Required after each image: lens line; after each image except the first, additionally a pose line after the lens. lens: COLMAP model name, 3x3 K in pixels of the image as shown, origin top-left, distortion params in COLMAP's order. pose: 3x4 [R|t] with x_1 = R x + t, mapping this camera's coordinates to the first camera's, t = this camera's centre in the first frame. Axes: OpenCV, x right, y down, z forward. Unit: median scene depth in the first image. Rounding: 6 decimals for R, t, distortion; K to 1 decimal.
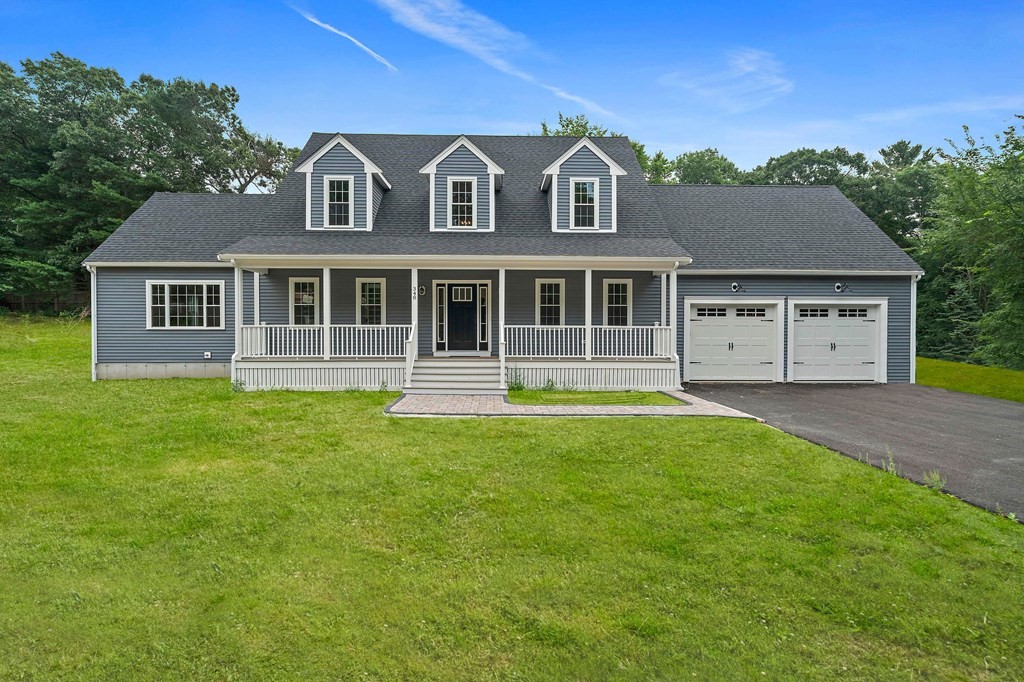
lens RADIAL K [[561.1, 0, 511.2], [0, 561.1, 341.5], [0, 0, 1]] dist [0.018507, -0.005988]
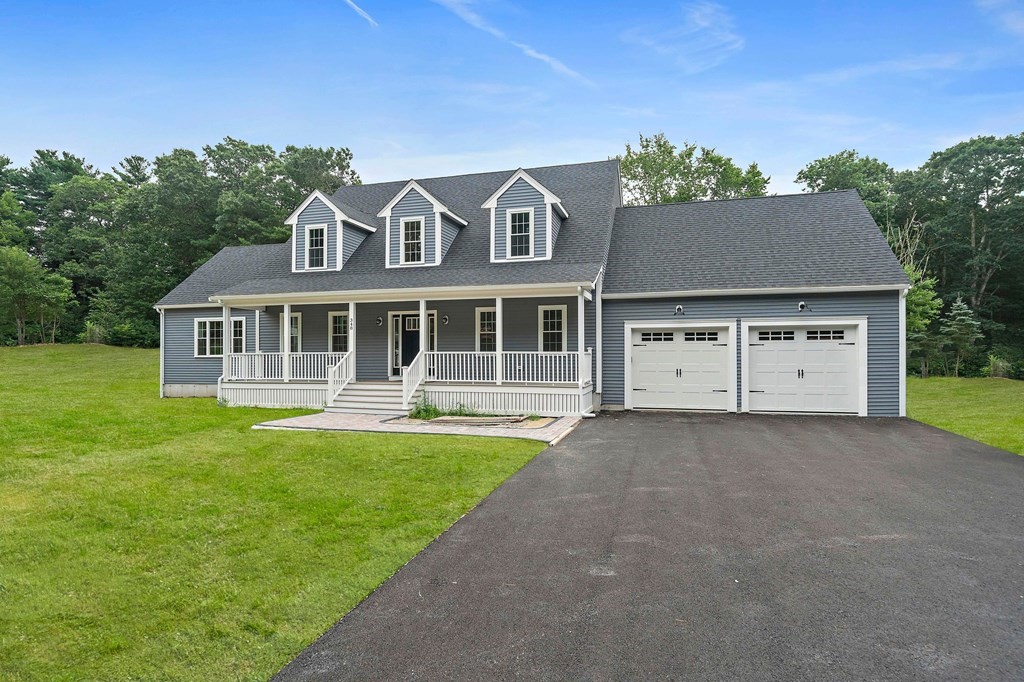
lens RADIAL K [[561.1, 0, 487.8], [0, 561.1, 354.7], [0, 0, 1]] dist [0.018507, -0.005988]
pose [[0.950842, -0.005376, -0.309629, 0.377914], [-0.001962, 0.999725, -0.023383, 0.001278], [0.309670, 0.022841, 0.950570, 0.005815]]
